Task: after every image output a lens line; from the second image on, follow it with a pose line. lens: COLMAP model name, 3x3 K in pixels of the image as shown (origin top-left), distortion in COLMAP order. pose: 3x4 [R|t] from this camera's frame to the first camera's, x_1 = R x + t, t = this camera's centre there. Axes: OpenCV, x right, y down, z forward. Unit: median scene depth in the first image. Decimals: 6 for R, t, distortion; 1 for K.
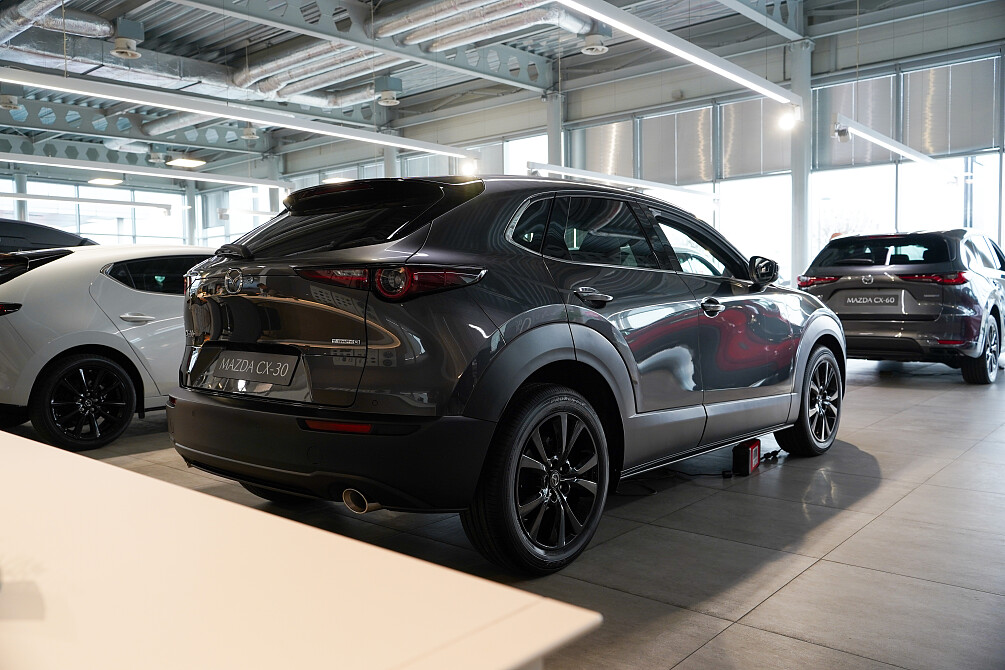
lens RADIAL K [[799.7, 0, 495.3], [0, 799.7, 334.8], [0, 0, 1]] dist [-0.001719, 0.002751]
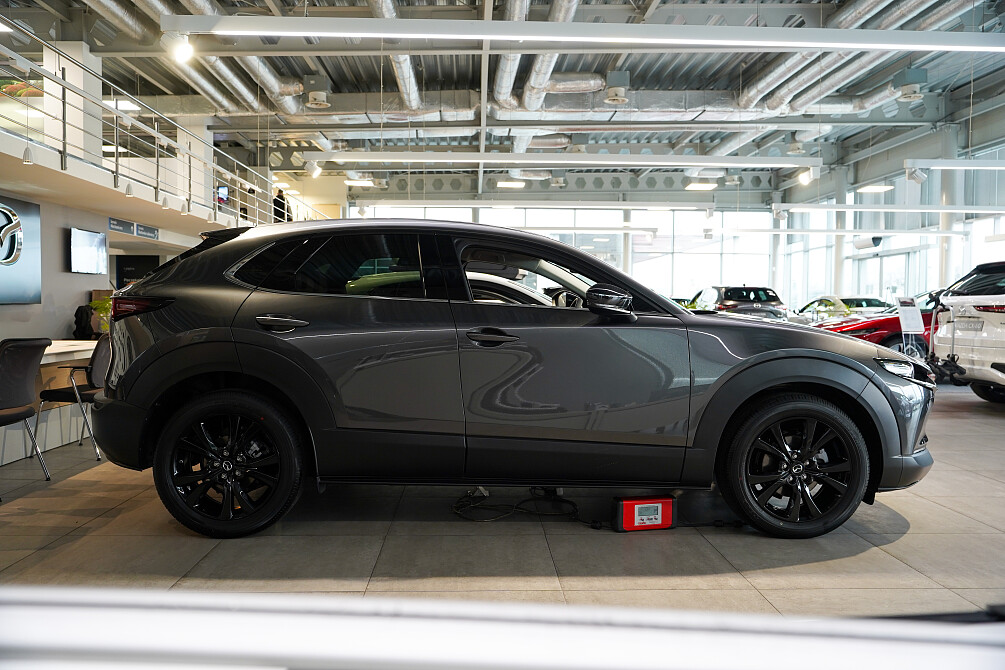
lens RADIAL K [[799.7, 0, 495.3], [0, 799.7, 334.8], [0, 0, 1]] dist [-0.001719, 0.002751]
pose [[0.689182, 0.045812, -0.723138, 0.221800], [-0.057546, 0.998308, 0.008401, -0.010850], [0.722299, 0.035824, 0.690652, 0.073542]]
